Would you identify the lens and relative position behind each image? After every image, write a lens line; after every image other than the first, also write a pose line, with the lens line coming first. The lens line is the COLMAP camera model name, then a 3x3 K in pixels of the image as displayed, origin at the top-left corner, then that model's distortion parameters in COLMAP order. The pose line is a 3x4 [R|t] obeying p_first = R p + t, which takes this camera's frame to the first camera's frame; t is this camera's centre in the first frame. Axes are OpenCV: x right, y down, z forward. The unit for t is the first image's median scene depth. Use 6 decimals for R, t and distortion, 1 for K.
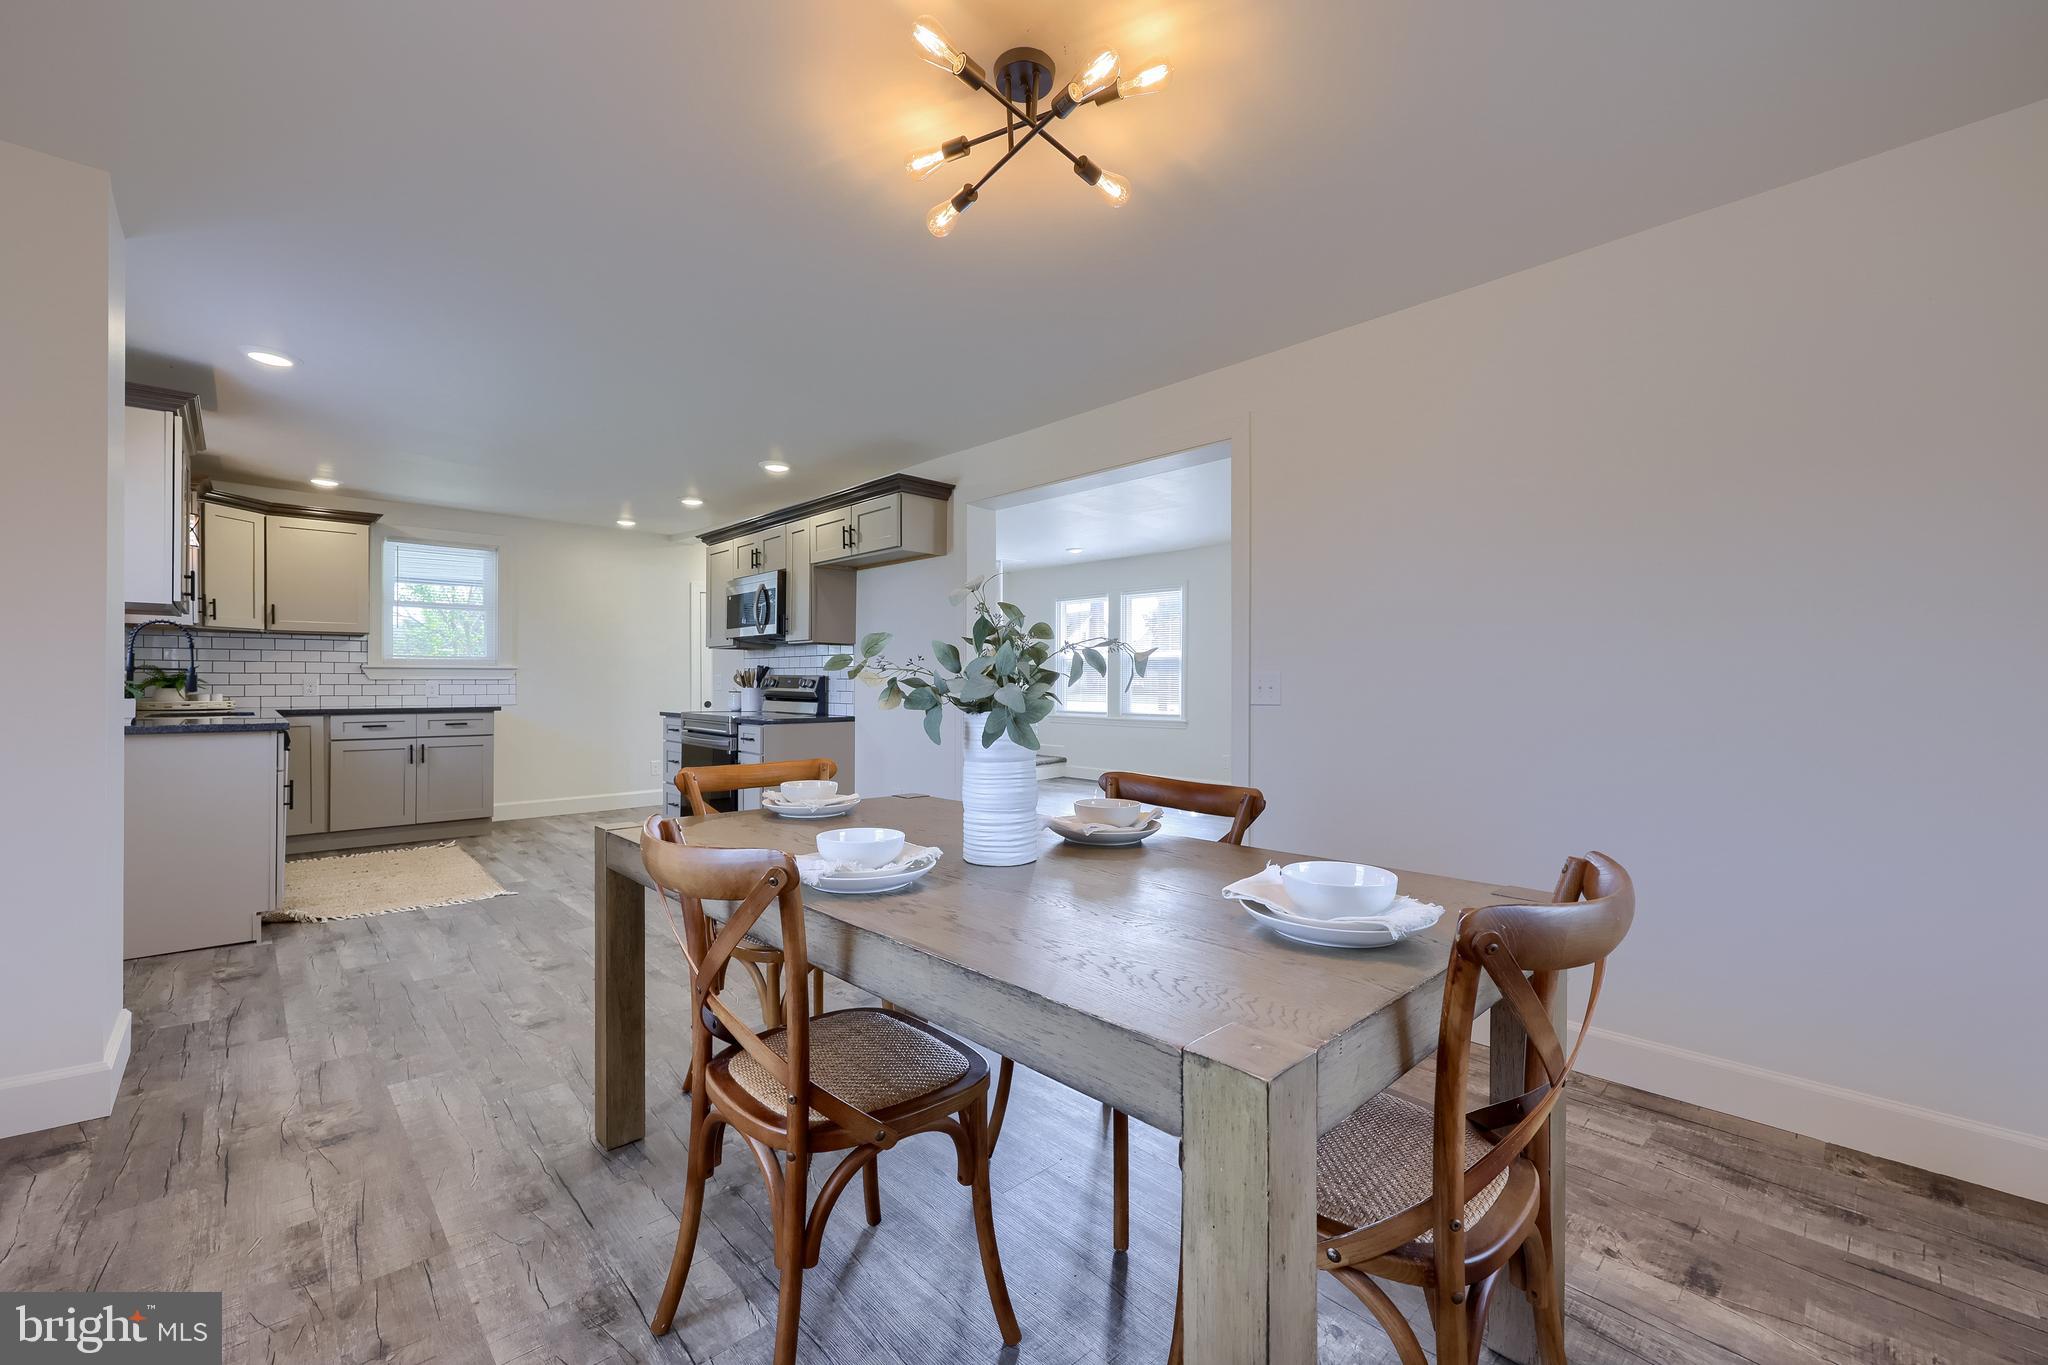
lens RADIAL K [[820.4, 0, 989.3], [0, 820.4, 679.6], [0, 0, 1]] dist [0.004308, -0.001001]
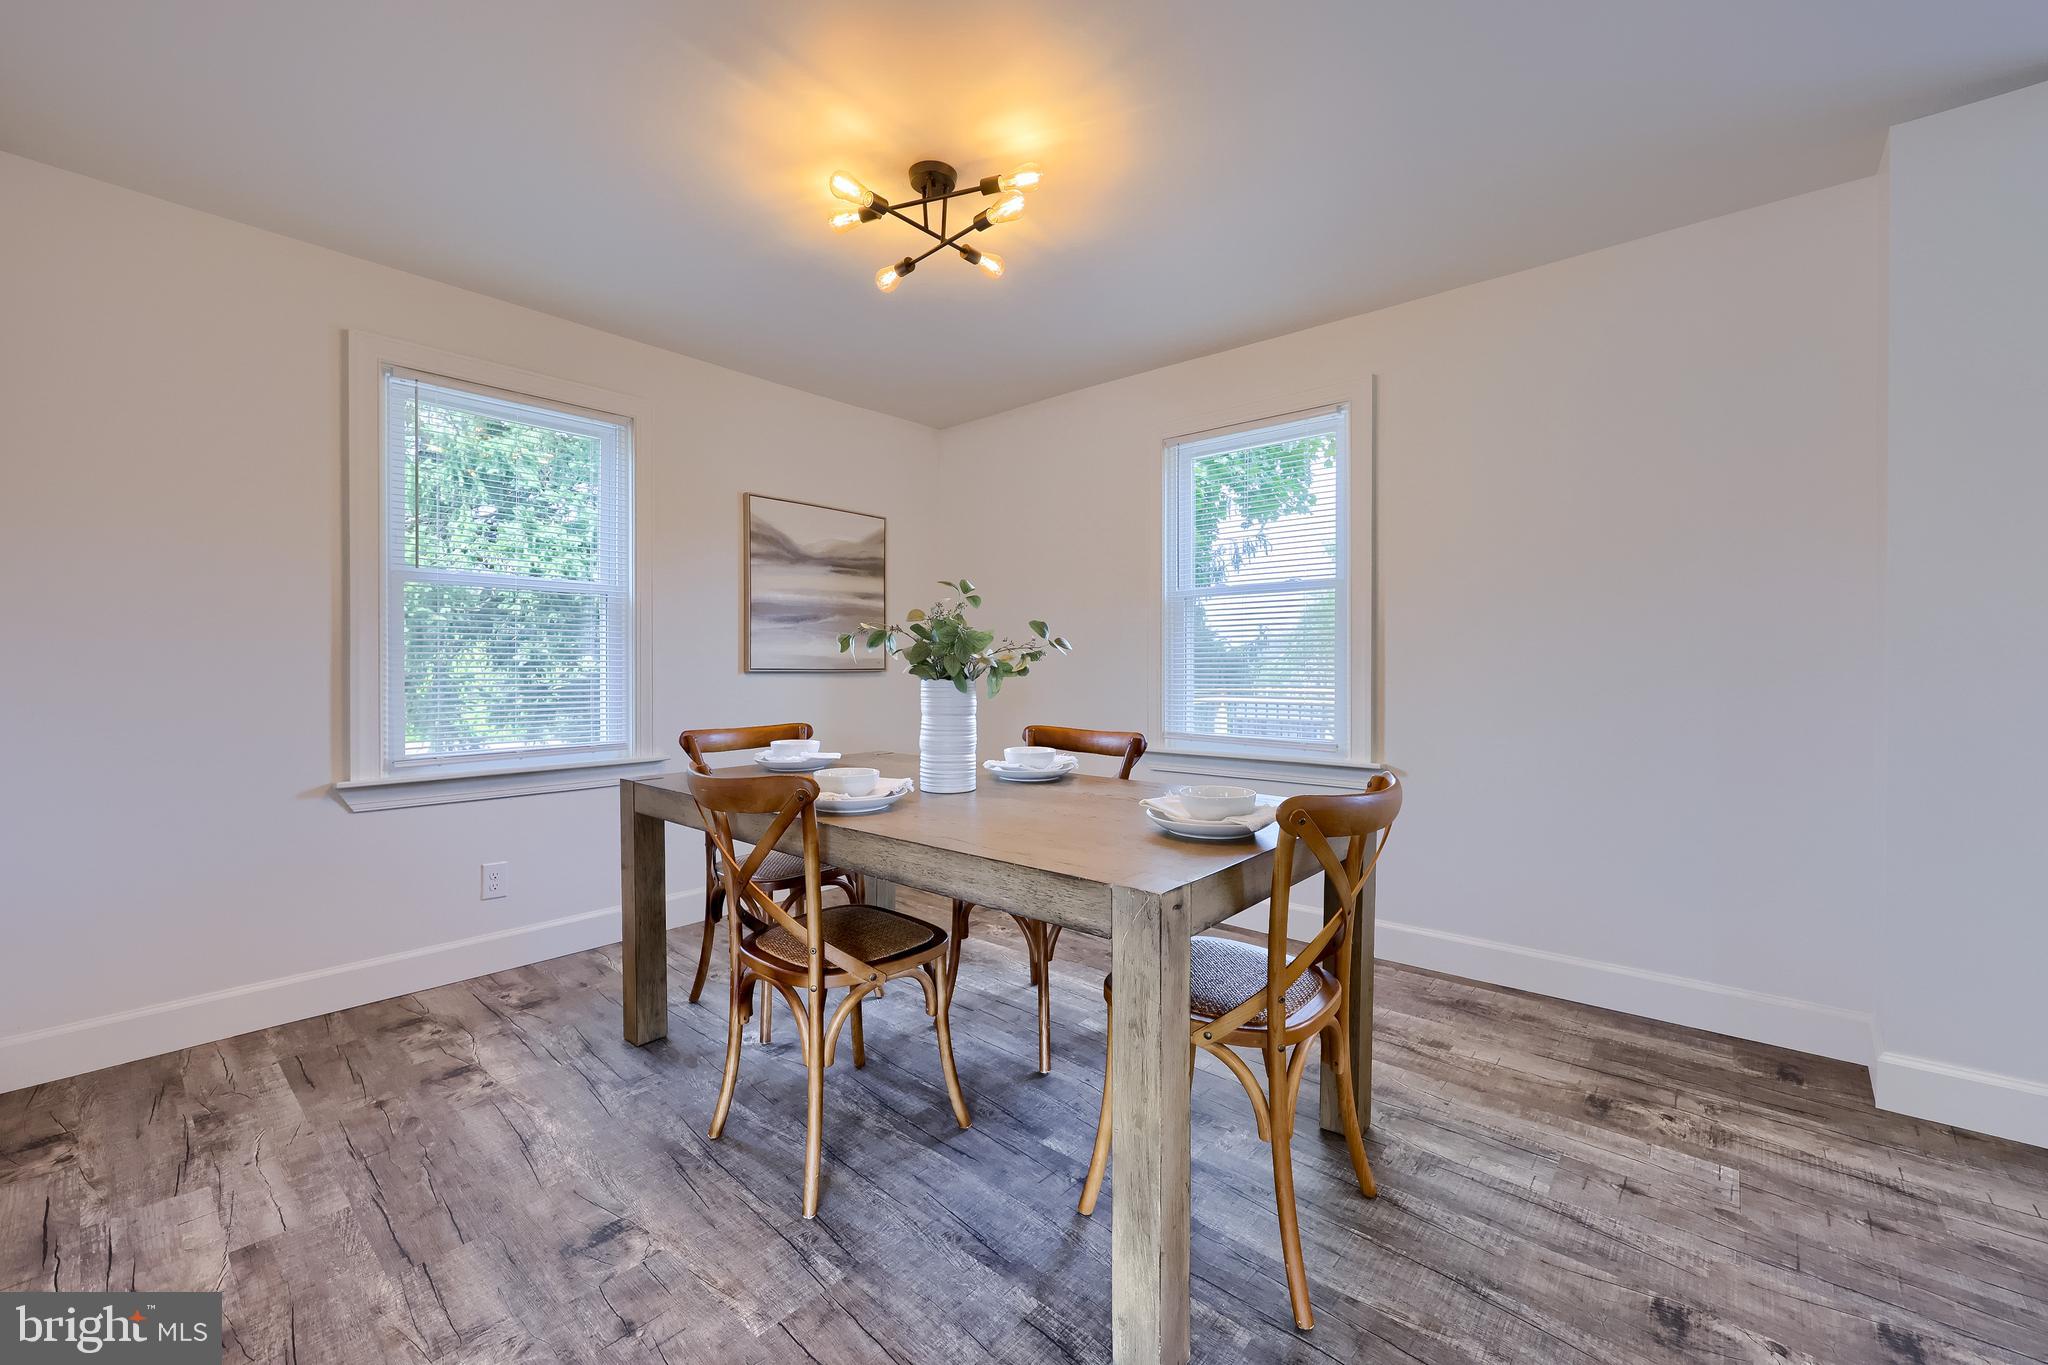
lens RADIAL K [[820.4, 0, 1016.4], [0, 820.4, 660.6], [0, 0, 1]] dist [0.004308, -0.001001]
pose [[-0.993538, -0.004568, -0.113406, 0.019075], [-0.002753, 0.999866, -0.016152, 0.008933], [0.113465, -0.015735, -0.993417, 0.737373]]
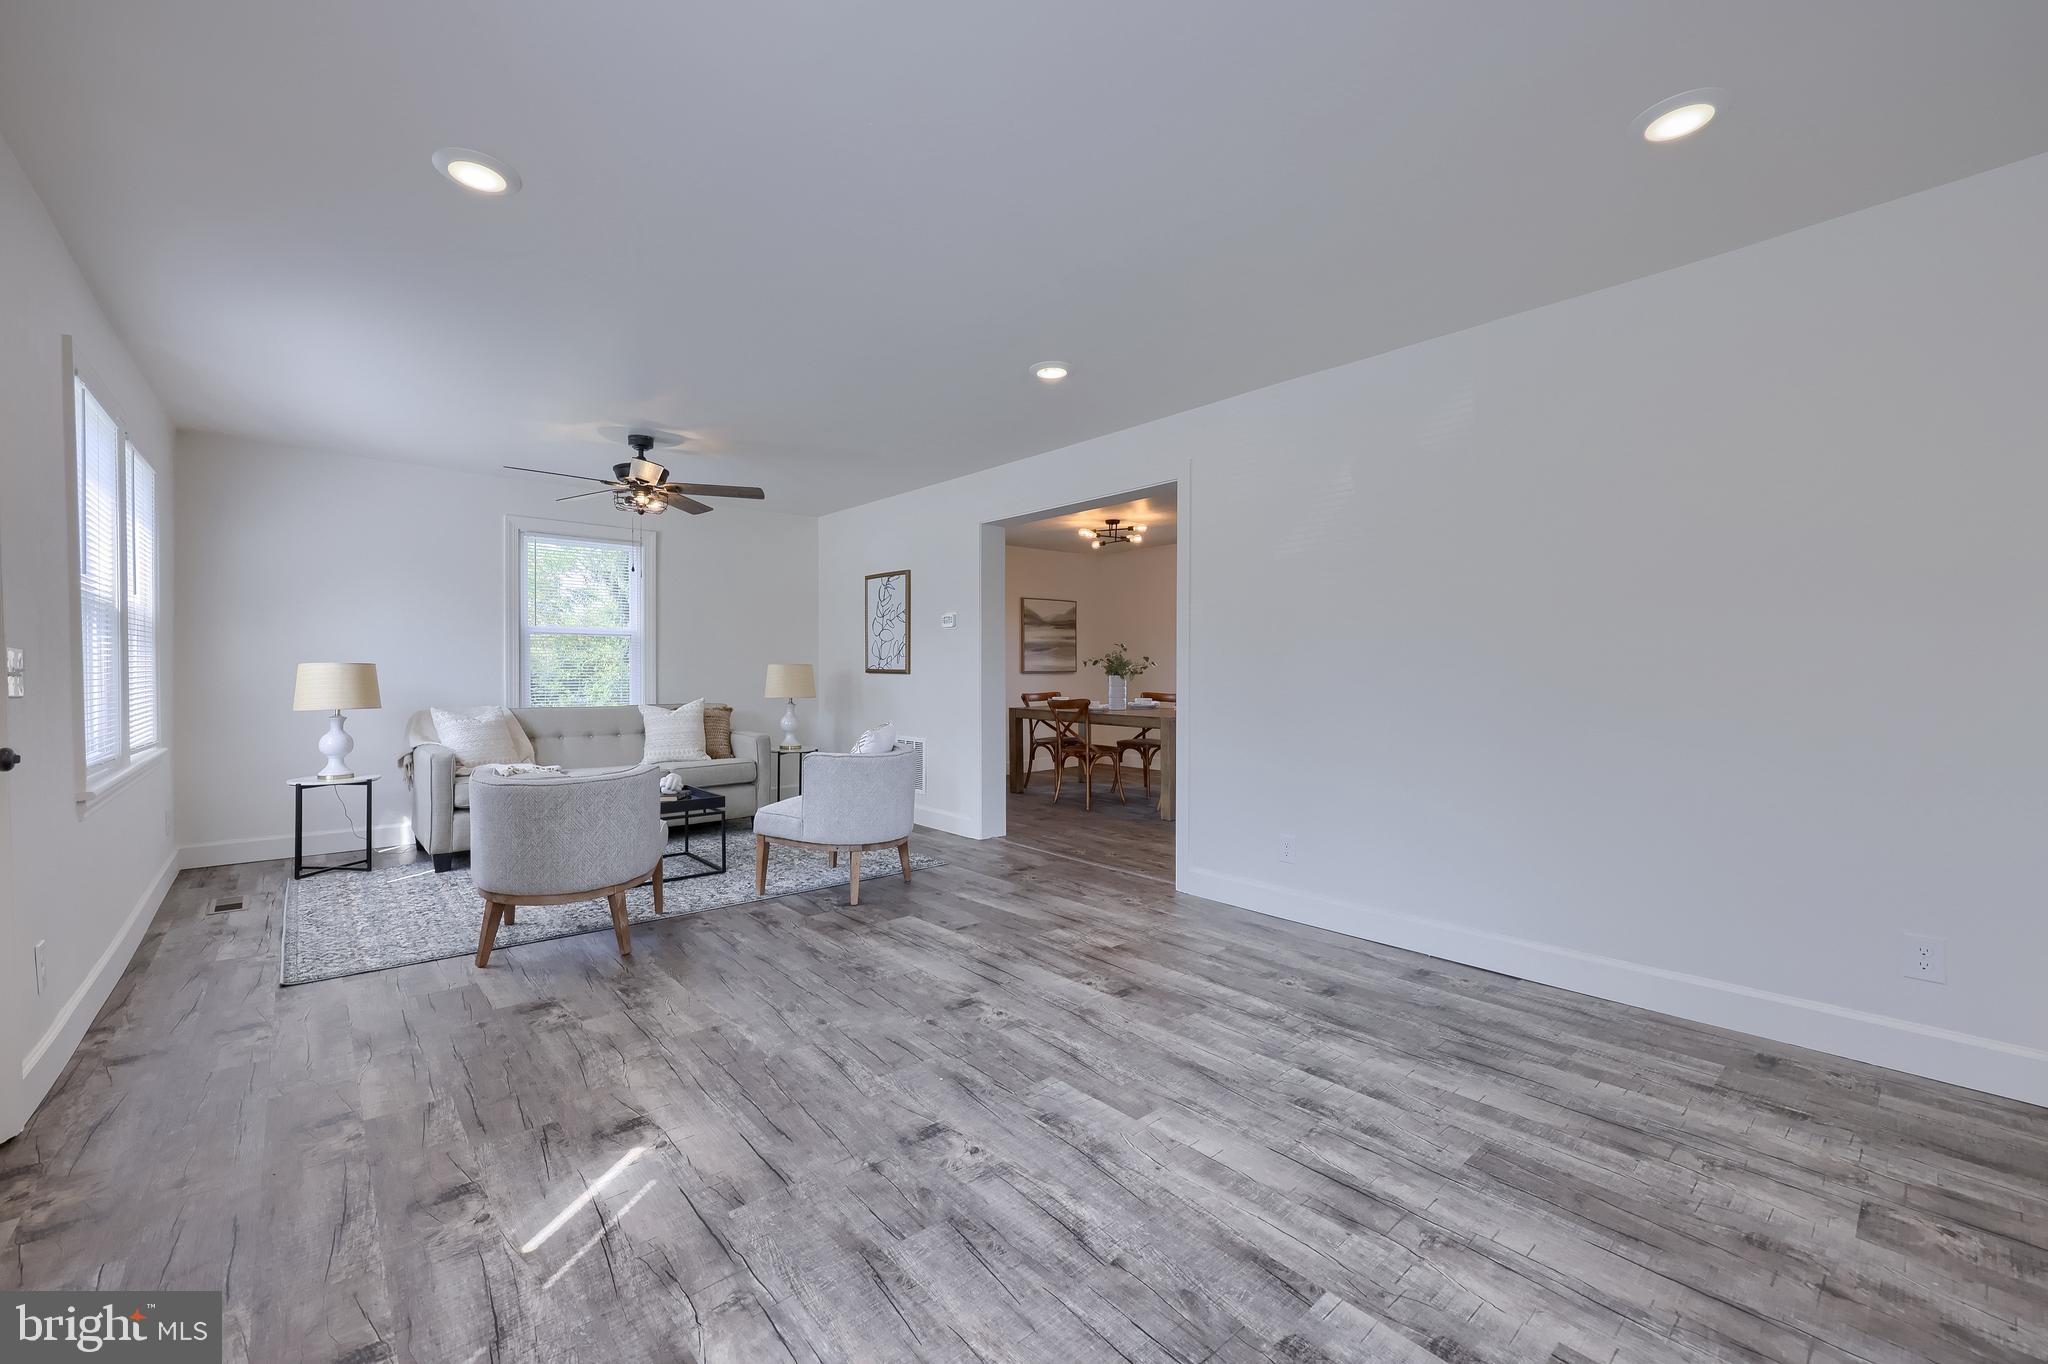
lens RADIAL K [[820.4, 0, 991.7], [0, 820.4, 678.9], [0, 0, 1]] dist [0.004308, -0.001001]
pose [[-0.998604, 0.000415, 0.052819, 0.142536], [0.000854, 0.999965, 0.008287, 0.006707], [-0.052814, 0.008320, -0.998570, 1.682420]]
